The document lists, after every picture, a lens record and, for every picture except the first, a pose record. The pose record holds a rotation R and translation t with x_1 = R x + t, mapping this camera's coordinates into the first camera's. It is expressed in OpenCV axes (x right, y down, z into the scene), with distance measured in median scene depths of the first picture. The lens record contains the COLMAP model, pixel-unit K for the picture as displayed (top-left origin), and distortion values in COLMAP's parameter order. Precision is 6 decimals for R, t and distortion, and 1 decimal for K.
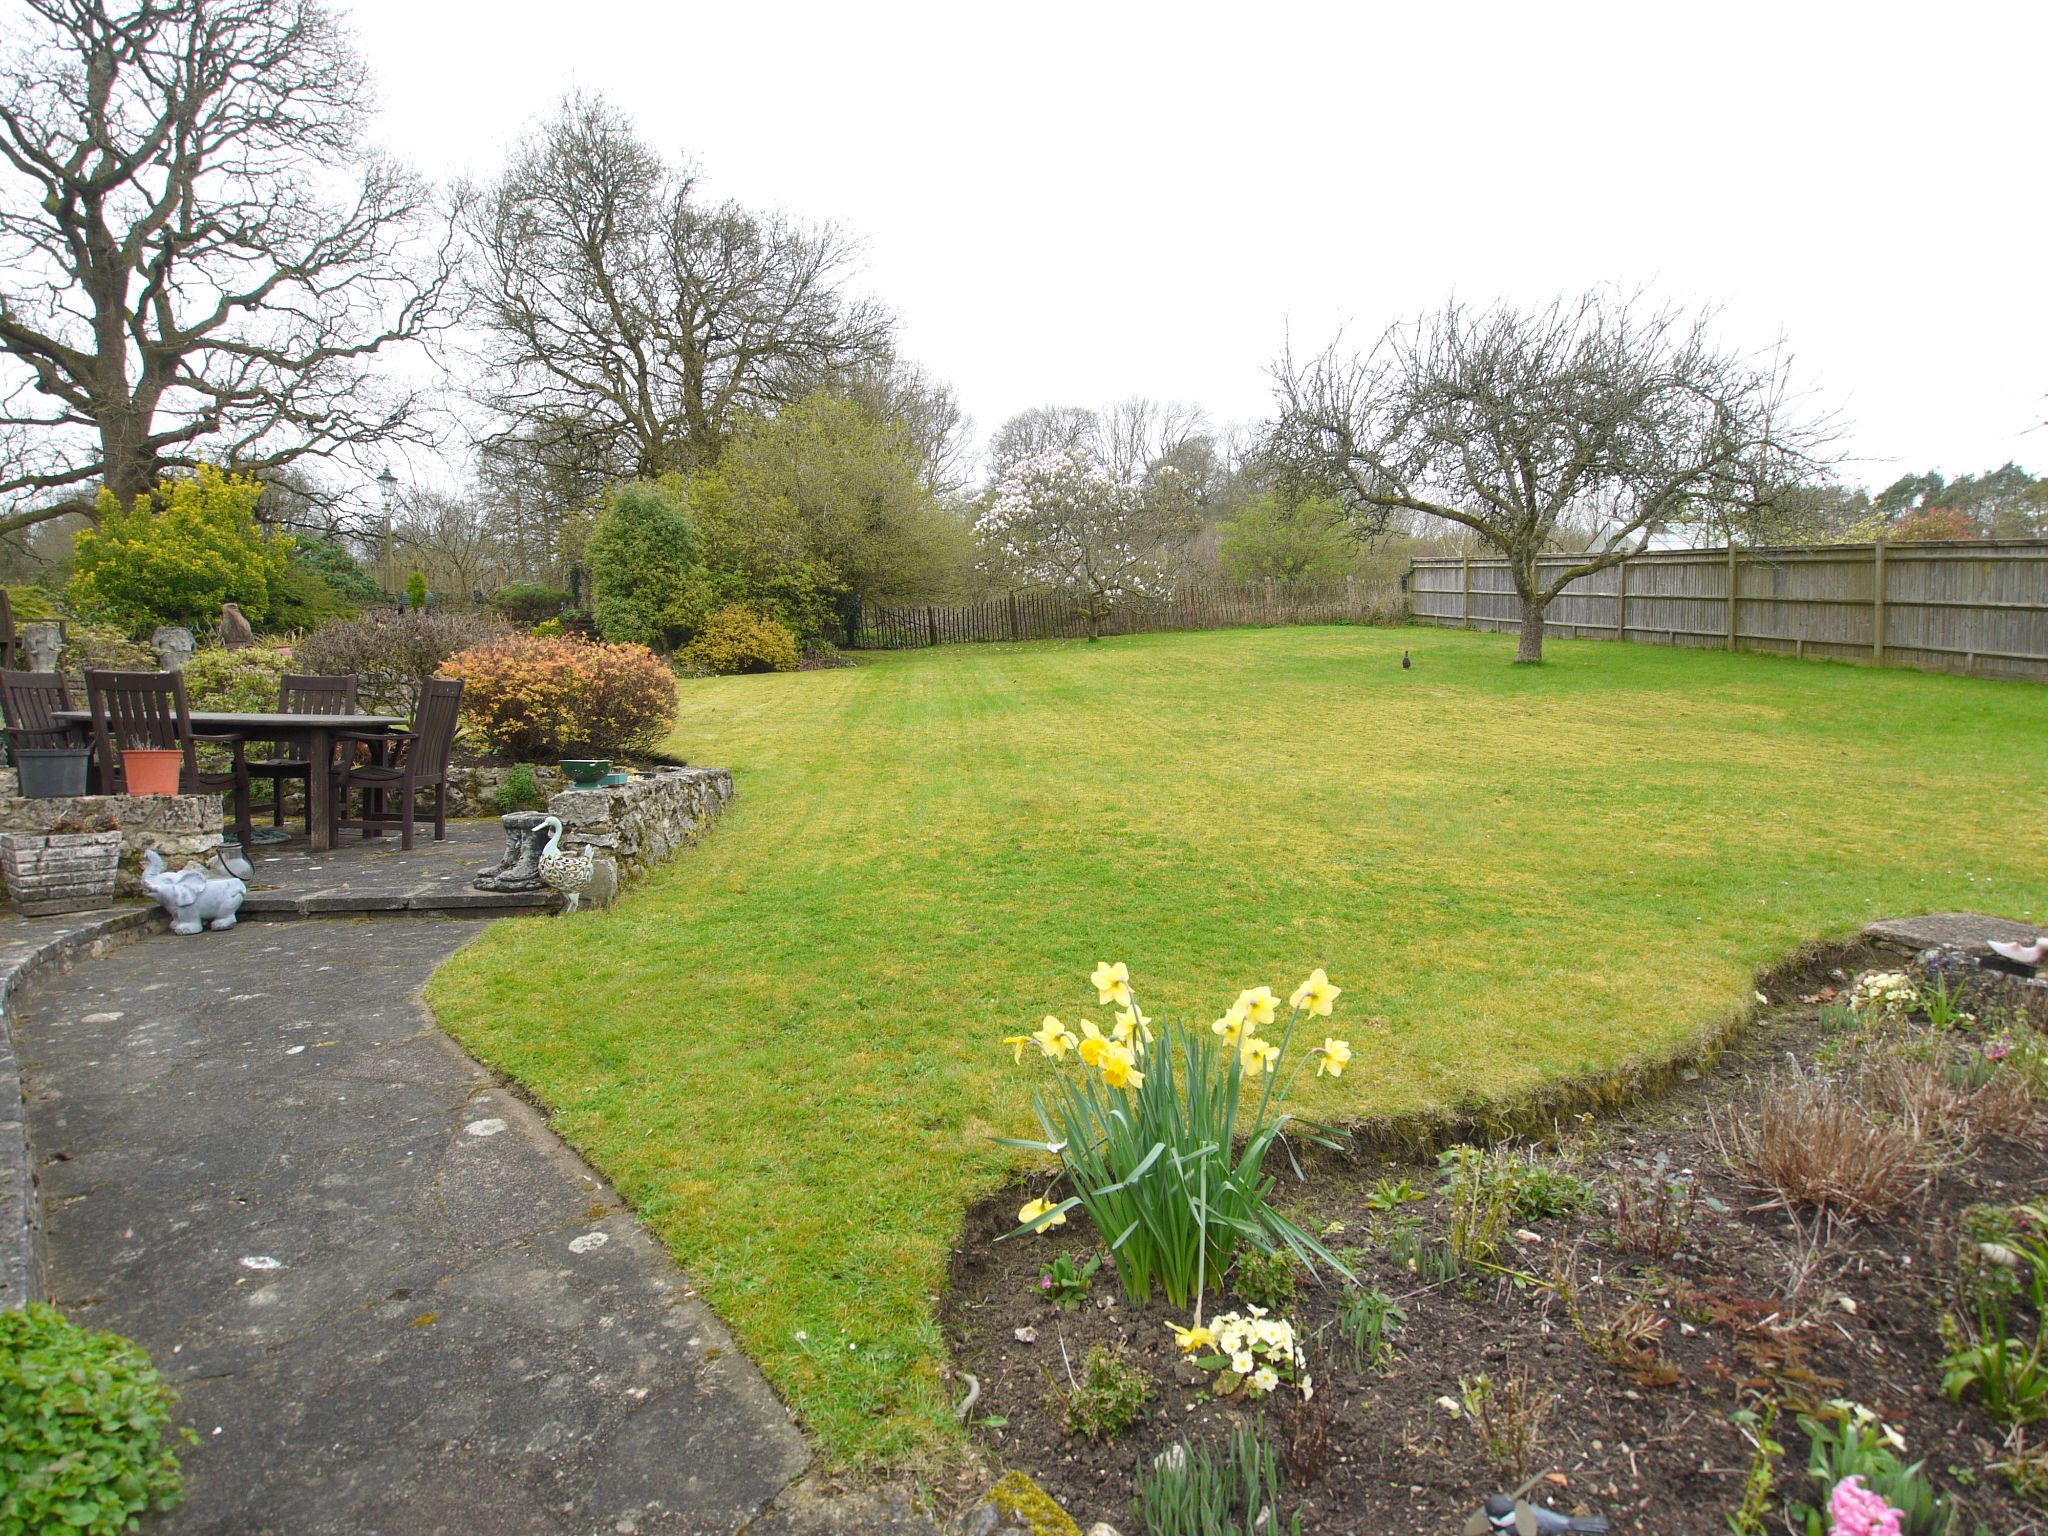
lens RADIAL K [[1081.4, 0, 1019.4], [0, 1081.4, 777.9], [0, 0, 1]] dist [0.000385, -0.001146]
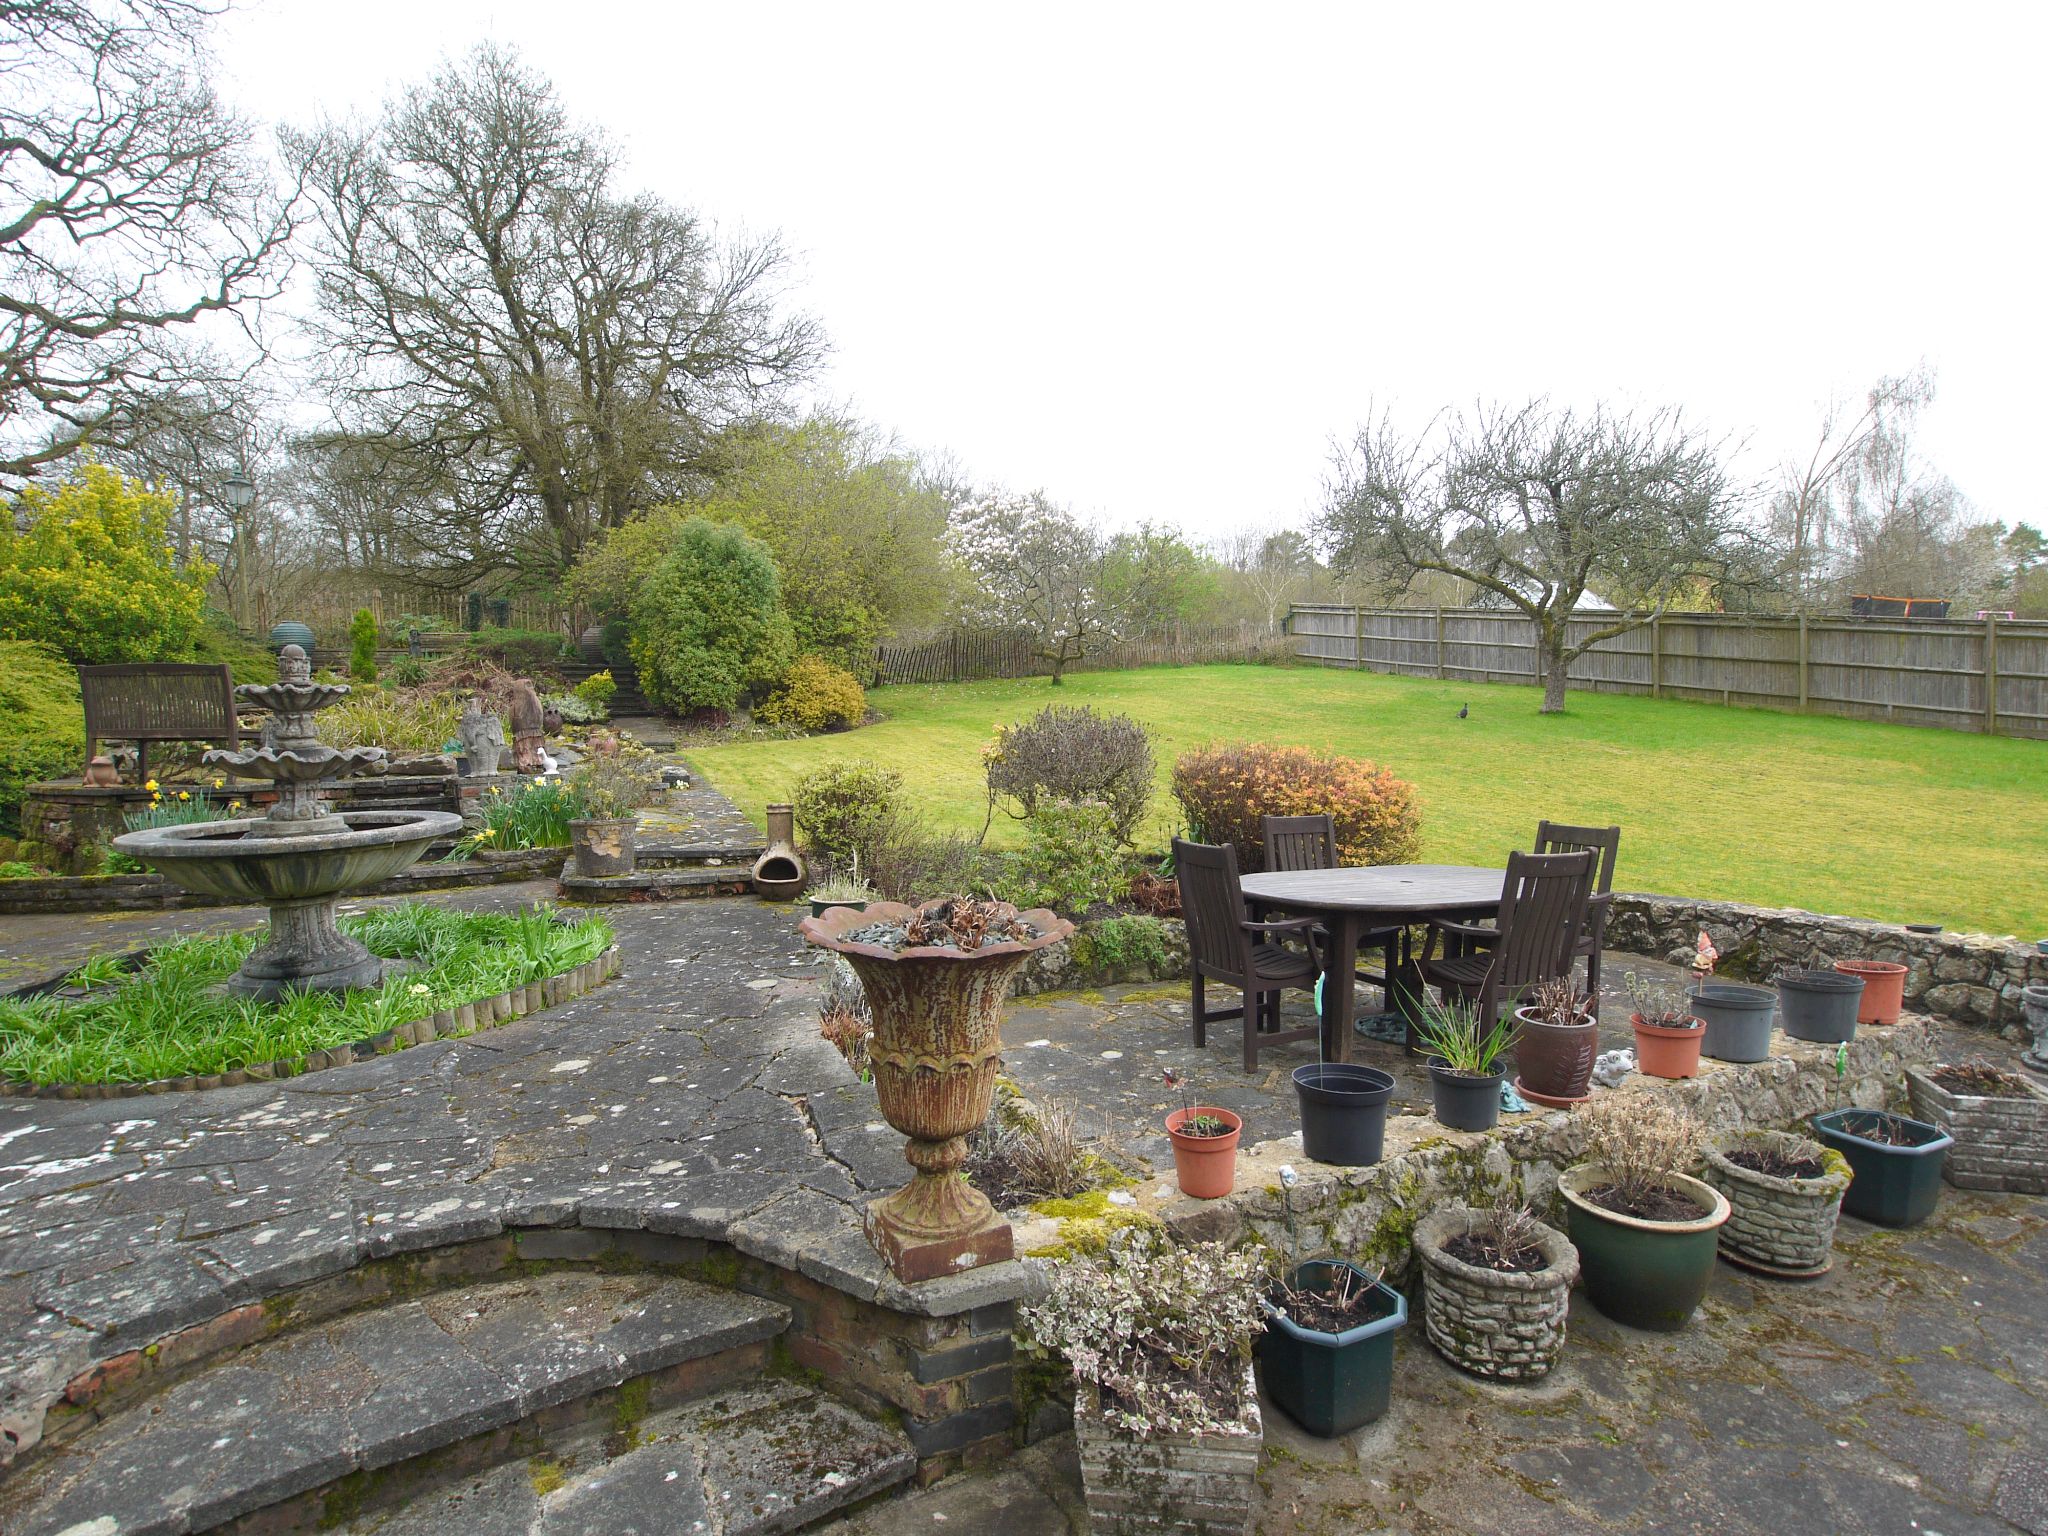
lens RADIAL K [[1081.4, 0, 1023.4], [0, 1081.4, 759.4], [0, 0, 1]] dist [0.000385, -0.001146]
pose [[0.948722, -0.025271, 0.315099, -0.397489], [0.035389, 0.999024, -0.026428, -0.045207], [-0.314124, 0.036224, 0.948691, 0.098401]]
